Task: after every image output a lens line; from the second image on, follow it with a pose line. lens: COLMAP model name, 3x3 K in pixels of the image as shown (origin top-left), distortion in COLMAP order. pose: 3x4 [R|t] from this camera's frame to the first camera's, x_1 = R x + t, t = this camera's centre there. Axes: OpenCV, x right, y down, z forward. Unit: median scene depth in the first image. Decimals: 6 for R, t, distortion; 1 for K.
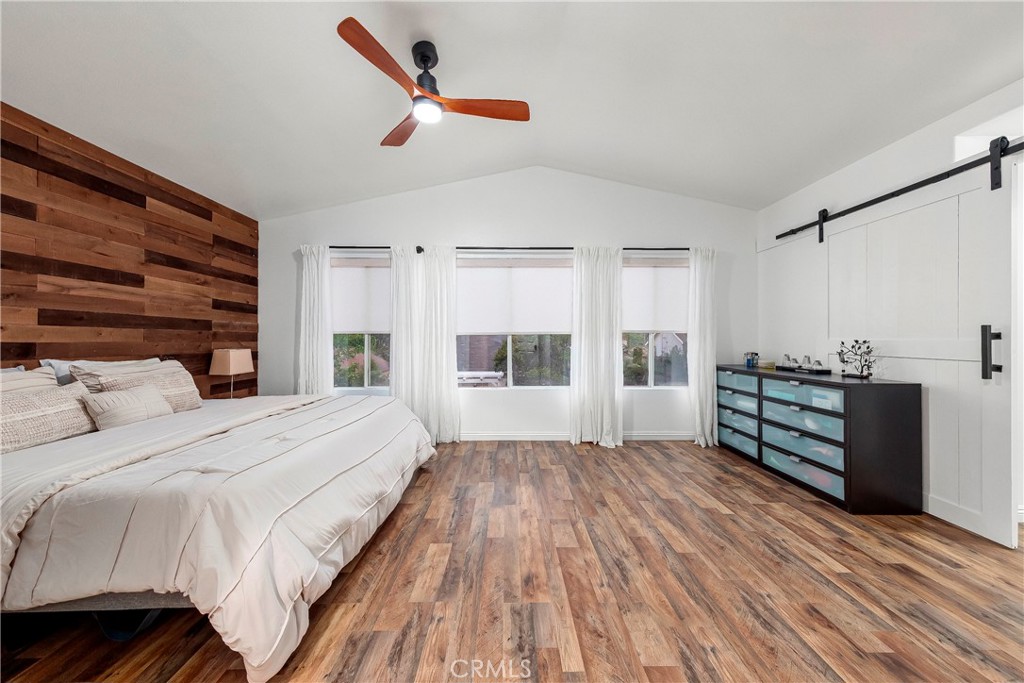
lens RADIAL K [[355.2, 0, 511.8], [0, 355.2, 338.2], [0, 0, 1]] dist [0.001744, 0.000137]
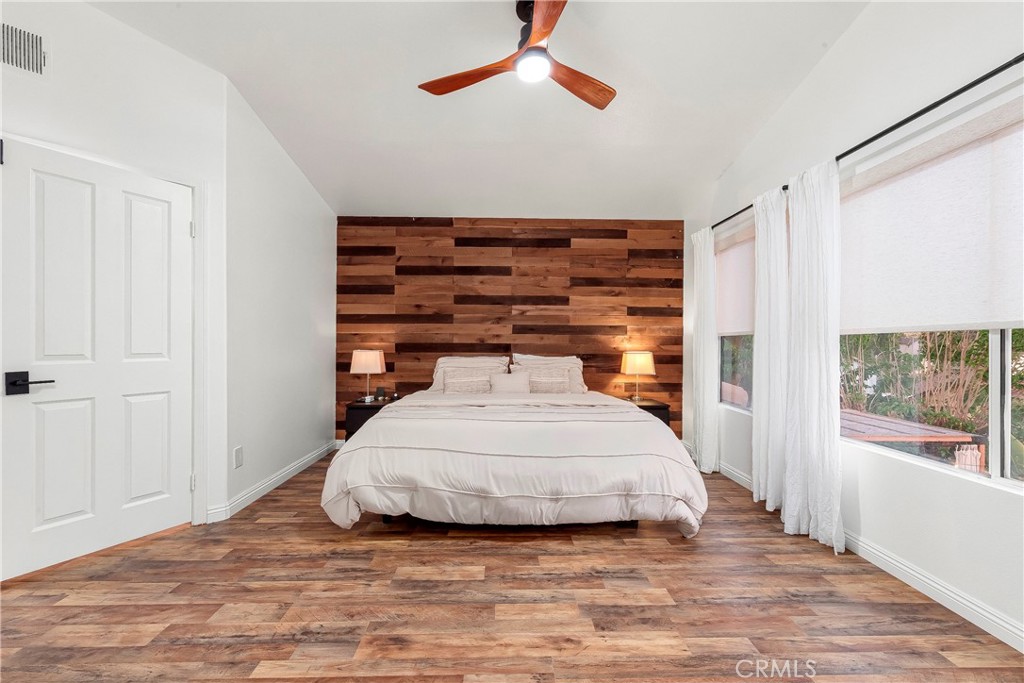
lens RADIAL K [[423.4, 0, 513.2], [0, 423.4, 342.7], [0, 0, 1]] dist [0.001838, 0.000064]
pose [[0.007876, 0.000141, -0.999969, 0.647553], [-0.002657, 0.999996, 0.000120, 0.006027], [0.999965, 0.002656, 0.007877, 0.807156]]
